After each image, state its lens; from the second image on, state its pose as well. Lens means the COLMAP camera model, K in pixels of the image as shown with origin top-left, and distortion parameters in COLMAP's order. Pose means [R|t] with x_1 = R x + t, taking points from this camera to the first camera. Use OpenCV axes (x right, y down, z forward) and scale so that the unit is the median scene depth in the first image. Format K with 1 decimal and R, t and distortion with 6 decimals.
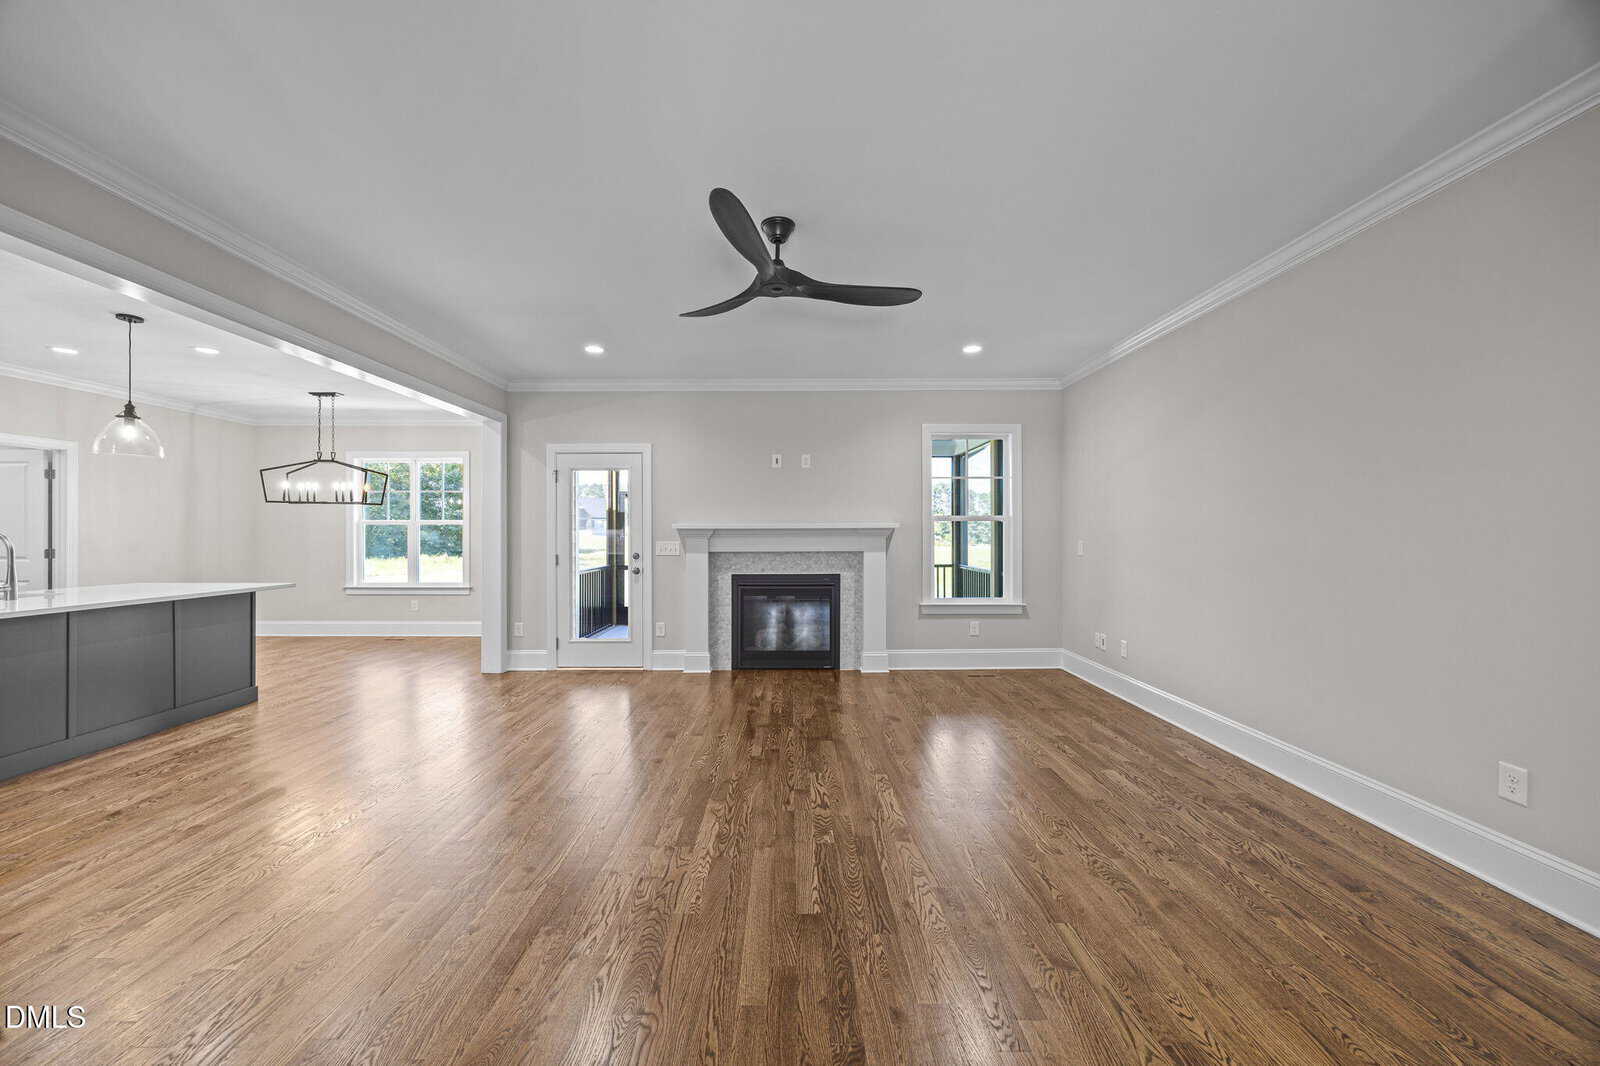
lens RADIAL K [[611.0, 0, 784.1], [0, 611.0, 539.2], [0, 0, 1]] dist [0.001887, 0.000259]
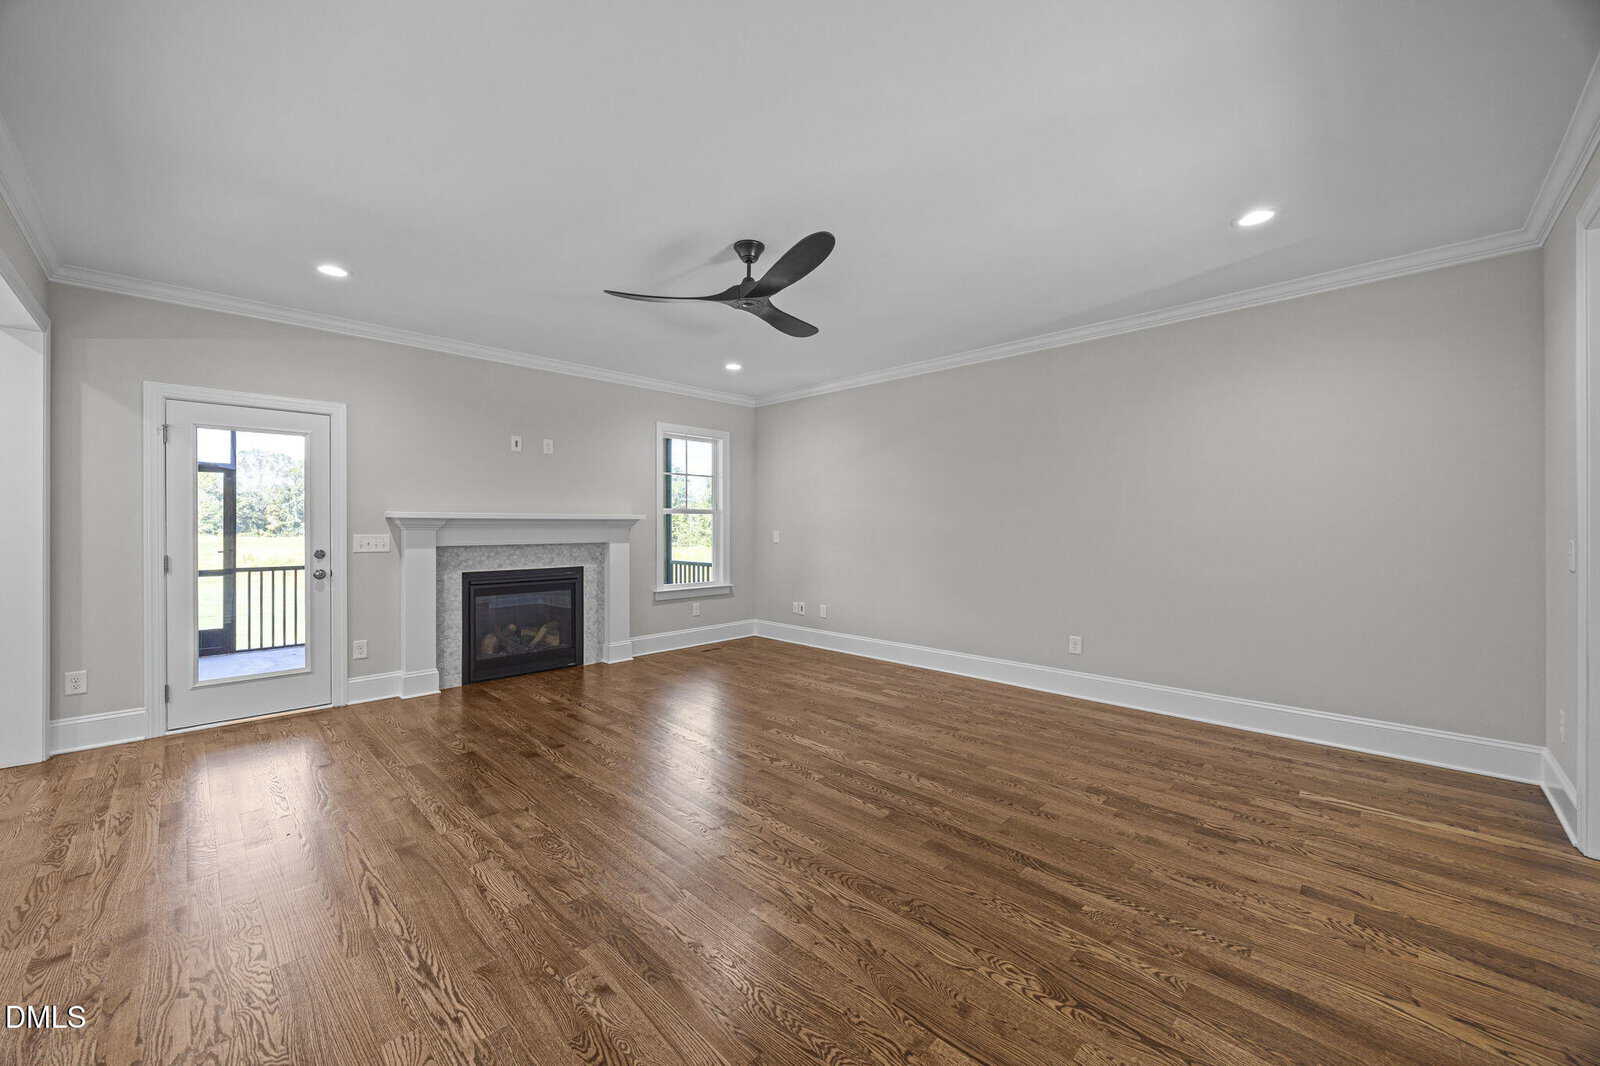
lens RADIAL K [[619.9, 0, 781.0], [0, 619.9, 531.6], [0, 0, 1]] dist [-0.002480, -0.000021]
pose [[0.706944, -0.004523, 0.707255, -0.383879], [0.004414, 0.999988, 0.001983, 0.001323], [-0.707256, 0.001720, 0.706956, 0.081975]]
